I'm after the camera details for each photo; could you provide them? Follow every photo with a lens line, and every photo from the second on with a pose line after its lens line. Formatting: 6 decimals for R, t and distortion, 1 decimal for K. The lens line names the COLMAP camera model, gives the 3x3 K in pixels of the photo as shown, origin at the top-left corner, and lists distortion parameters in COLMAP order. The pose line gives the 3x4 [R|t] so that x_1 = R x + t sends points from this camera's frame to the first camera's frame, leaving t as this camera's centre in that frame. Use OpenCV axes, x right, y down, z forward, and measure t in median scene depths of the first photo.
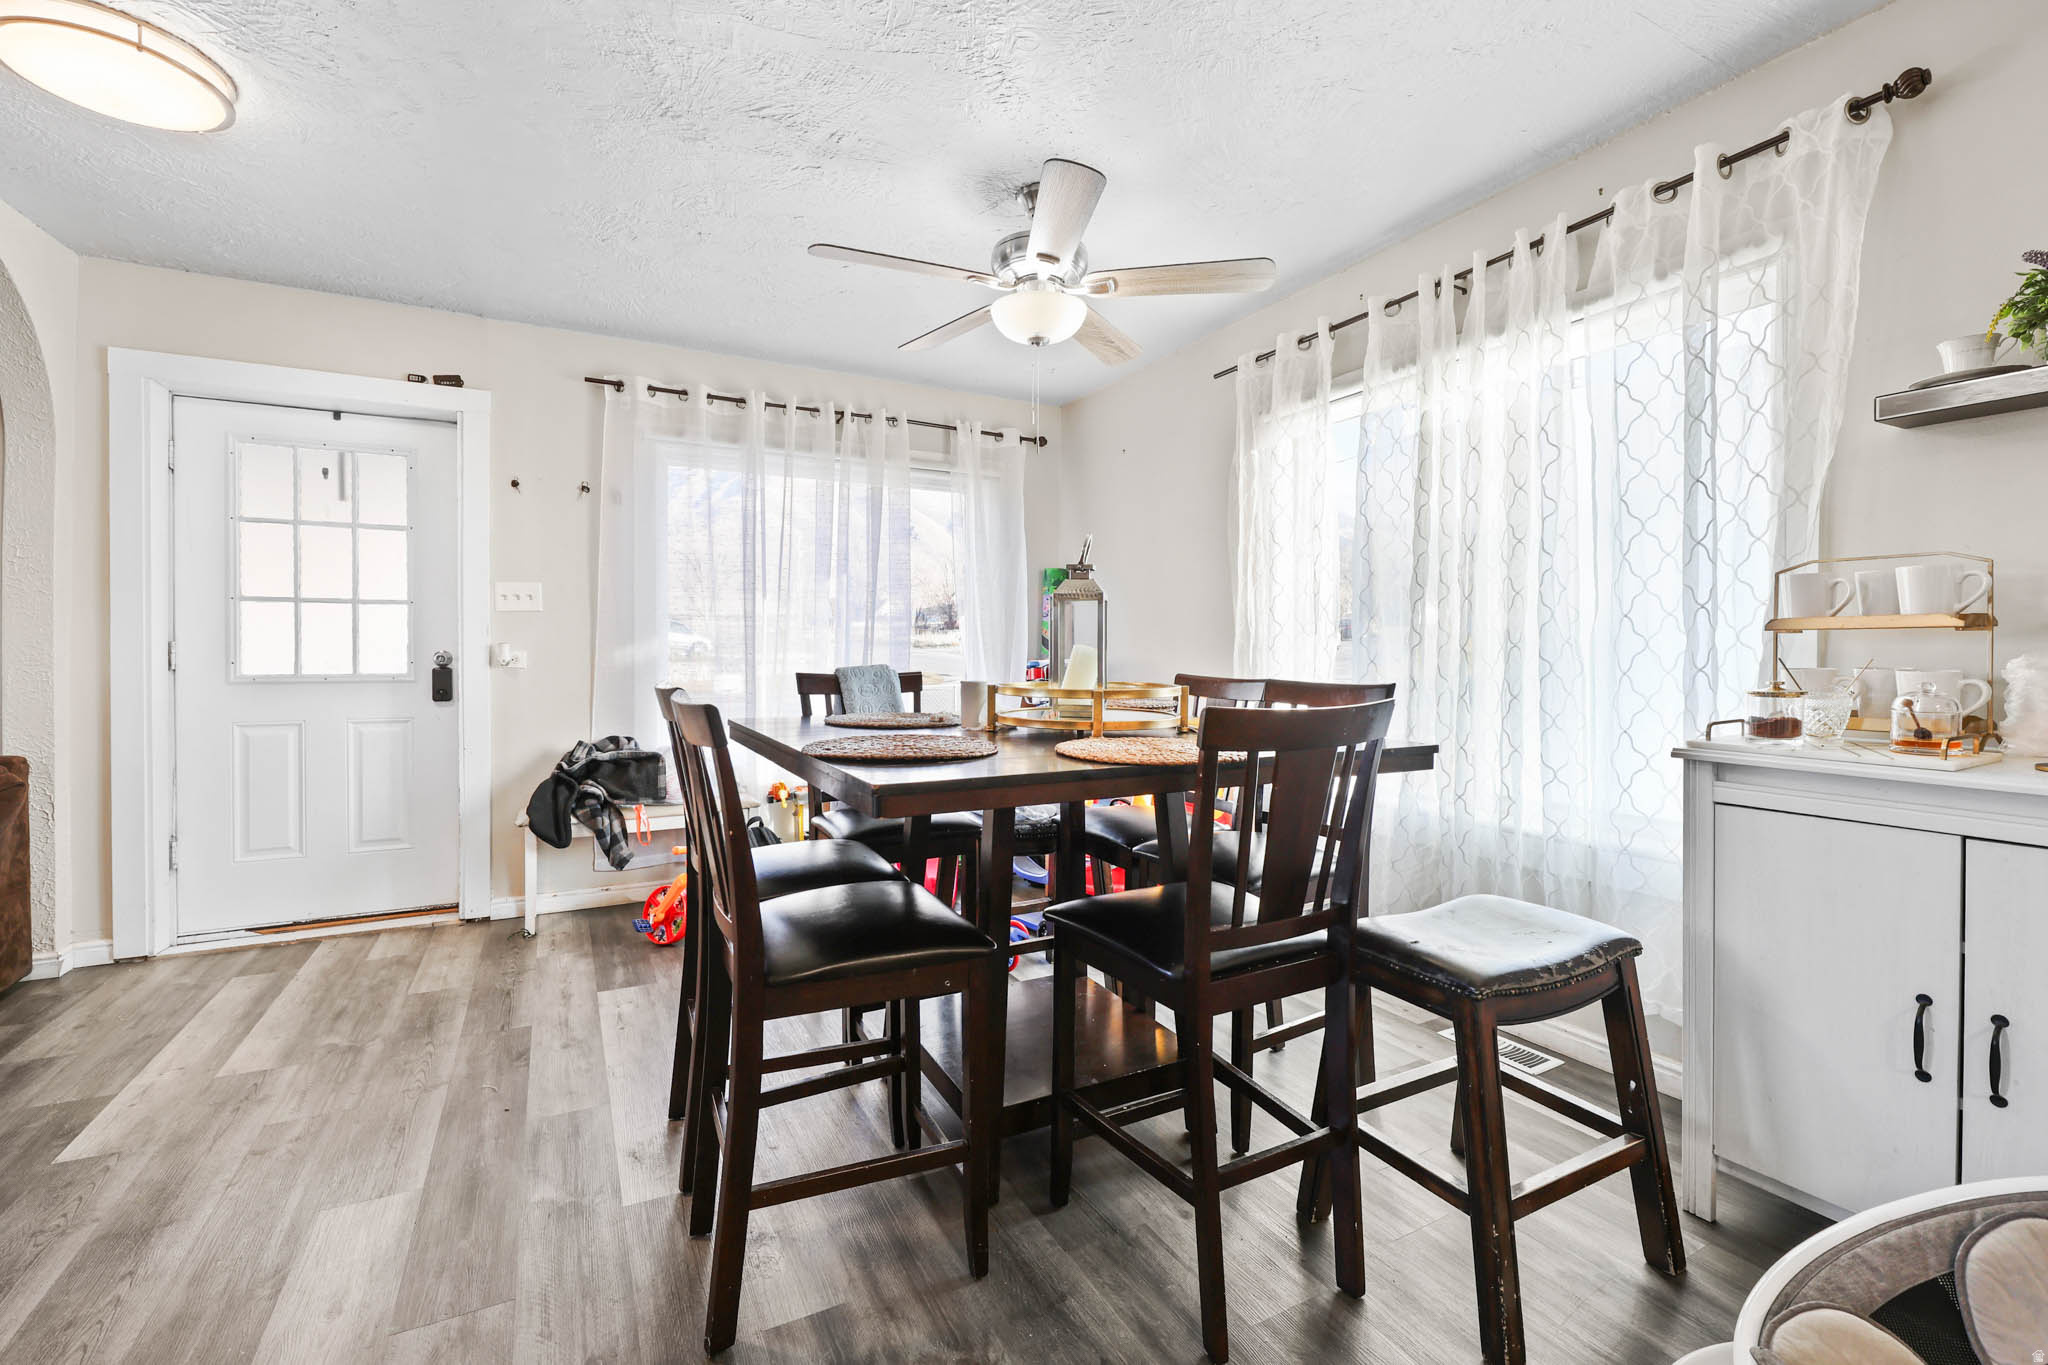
lens RADIAL K [[872.6, 0, 1029.7], [0, 872.6, 674.3], [0, 0, 1]] dist [-0.001305, -0.000493]
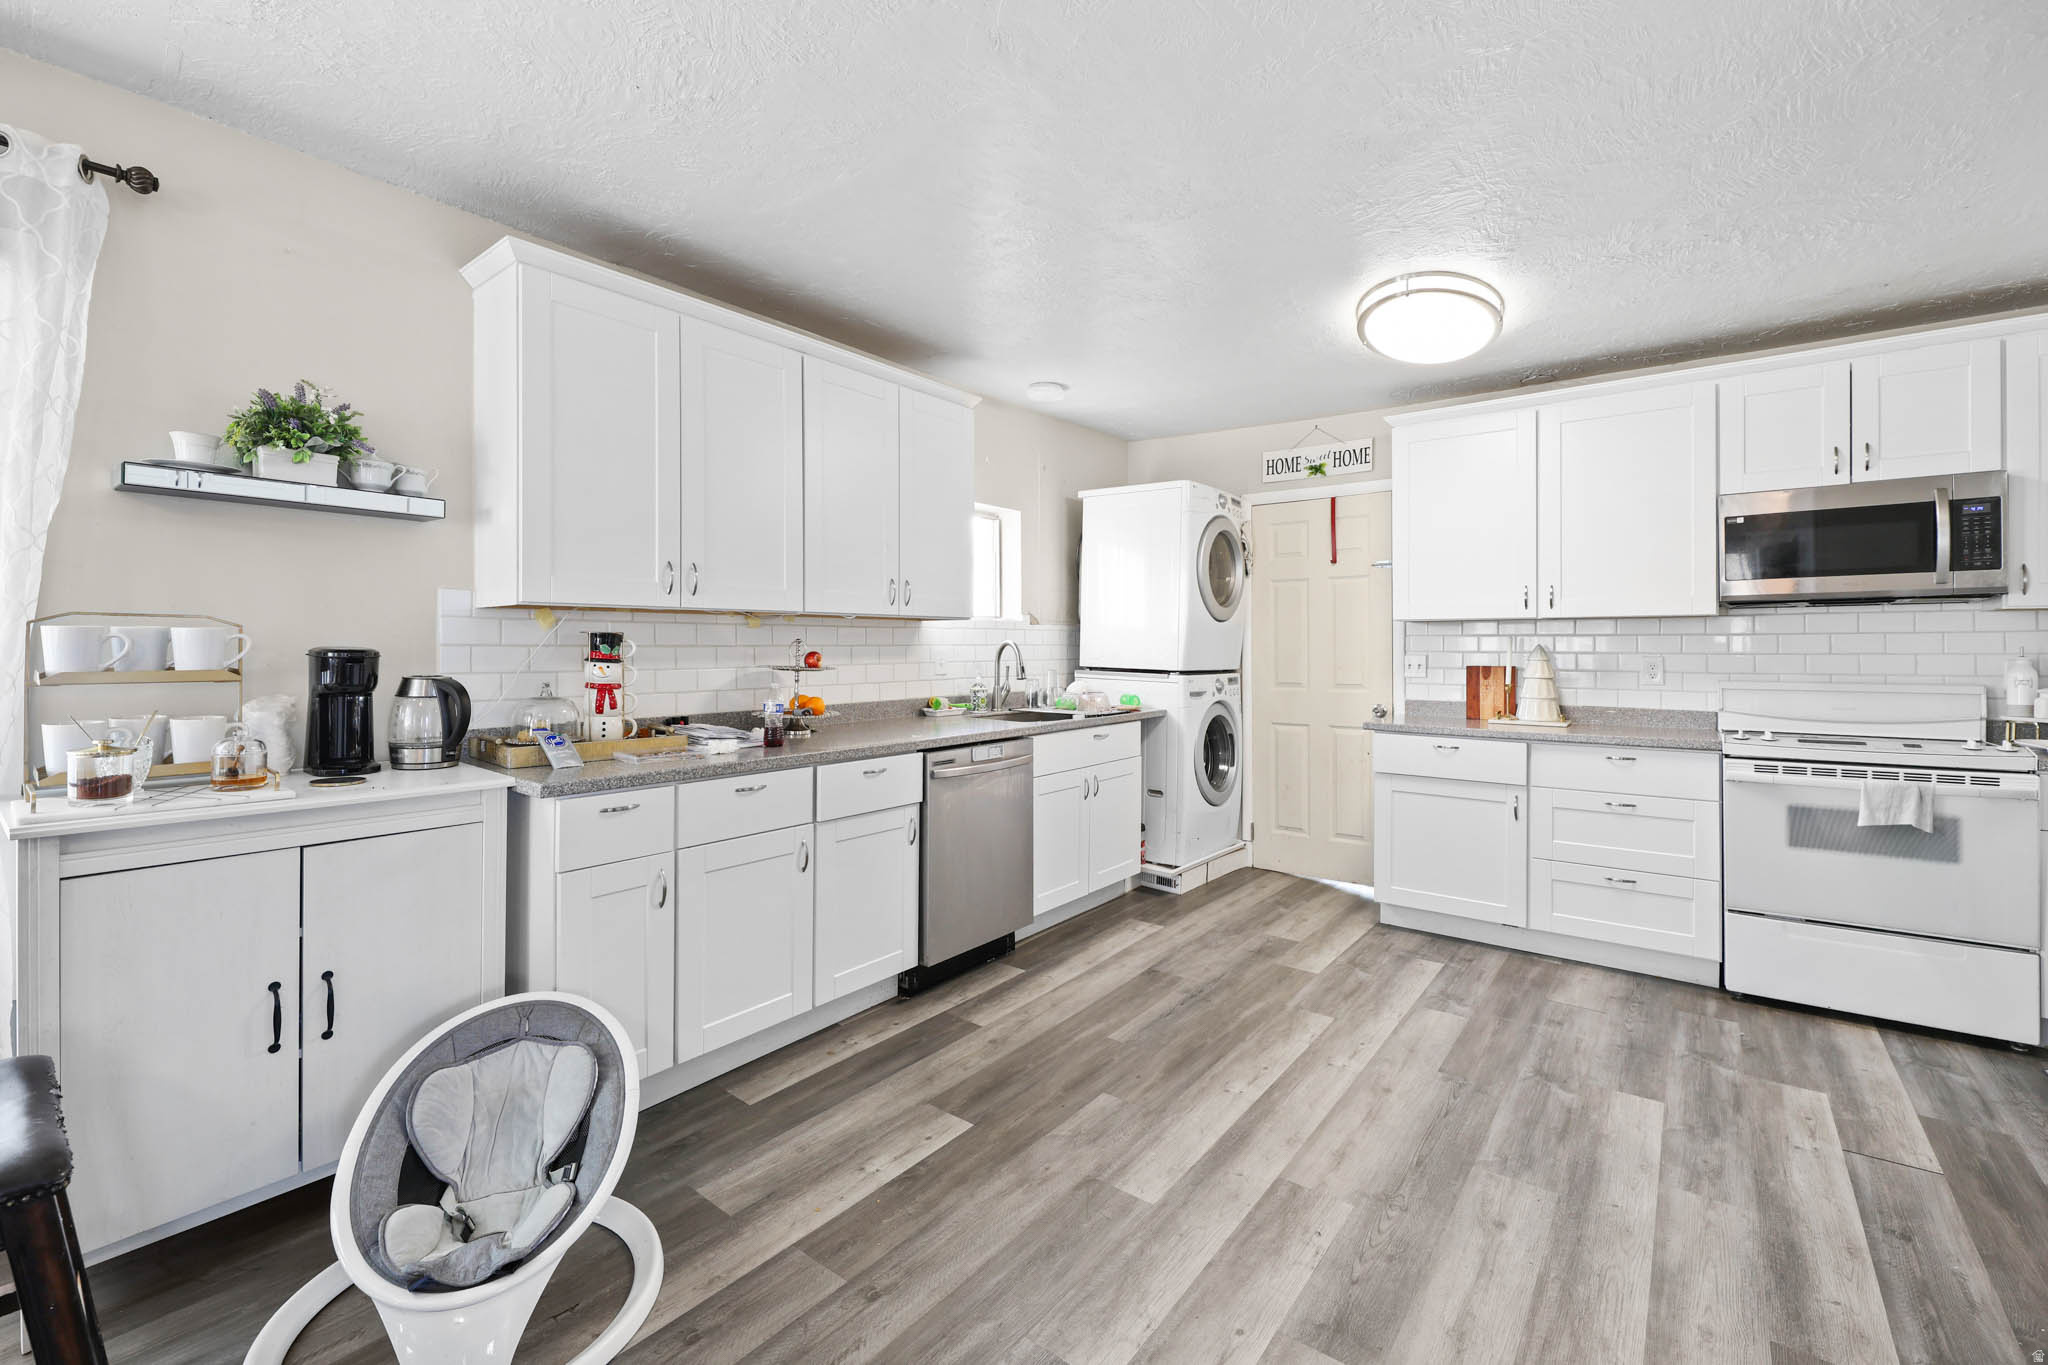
lens RADIAL K [[872.6, 0, 1029.7], [0, 872.6, 674.3], [0, 0, 1]] dist [-0.001305, -0.000493]
pose [[-0.400249, -0.036317, 0.915687, -0.454785], [0.010512, 0.998967, 0.044215, -0.098527], [-0.916346, 0.027323, -0.399453, 0.435449]]
